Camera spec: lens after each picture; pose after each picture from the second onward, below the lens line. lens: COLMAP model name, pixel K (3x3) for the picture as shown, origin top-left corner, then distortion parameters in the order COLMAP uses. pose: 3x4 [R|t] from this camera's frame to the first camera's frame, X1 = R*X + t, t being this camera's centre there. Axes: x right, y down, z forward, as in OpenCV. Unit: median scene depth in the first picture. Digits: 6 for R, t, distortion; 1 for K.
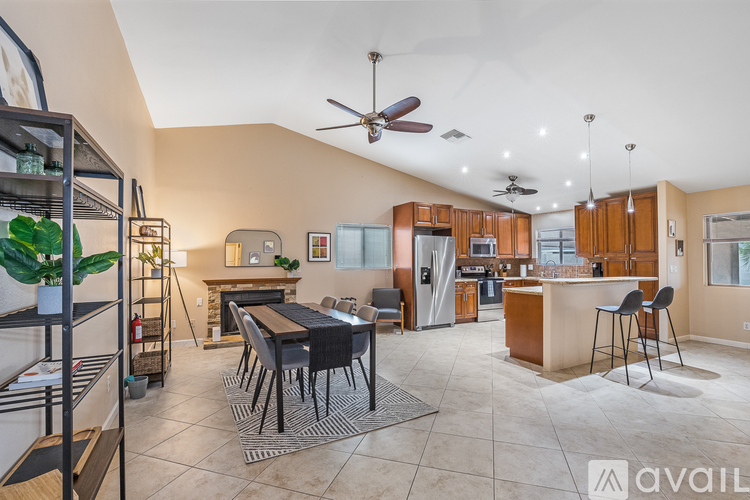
lens RADIAL K [[347.9, 0, 379.1], [0, 347.9, 253.9], [0, 0, 1]] dist [-0.019453, 0.002244]
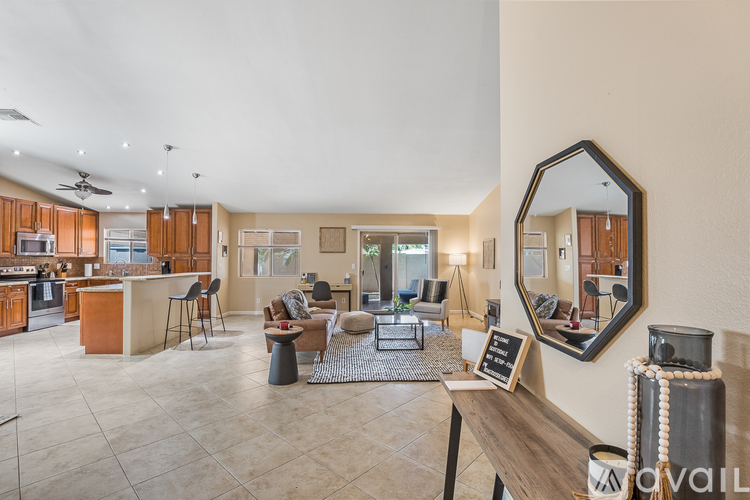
lens RADIAL K [[347.9, 0, 377.4], [0, 347.9, 253.5], [0, 0, 1]] dist [-0.019453, 0.002244]
pose [[0.425157, 0.013763, 0.905015, -0.146291], [-0.020913, 0.999767, -0.005380, -0.012402], [-0.904878, -0.016639, 0.425345, -0.172901]]
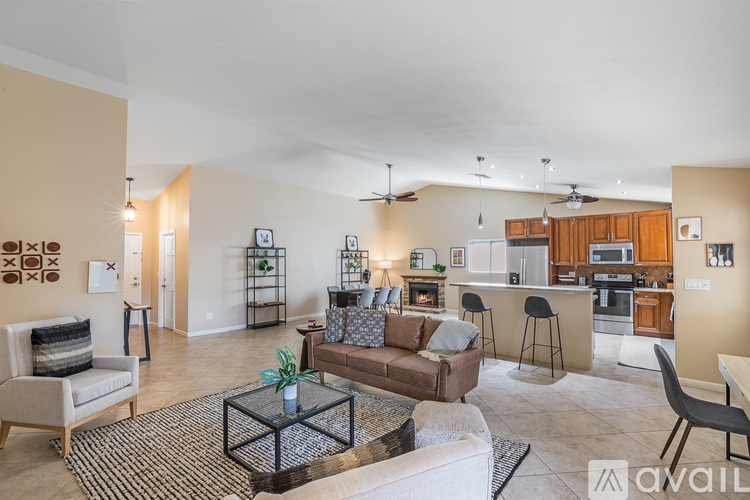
lens RADIAL K [[347.9, 0, 380.4], [0, 347.9, 254.0], [0, 0, 1]] dist [-0.019453, 0.002244]
pose [[0.397819, -0.018096, -0.917285, 1.210230], [0.017098, 0.999778, -0.012308, -0.022881], [0.917305, -0.010788, 0.398040, 0.099833]]
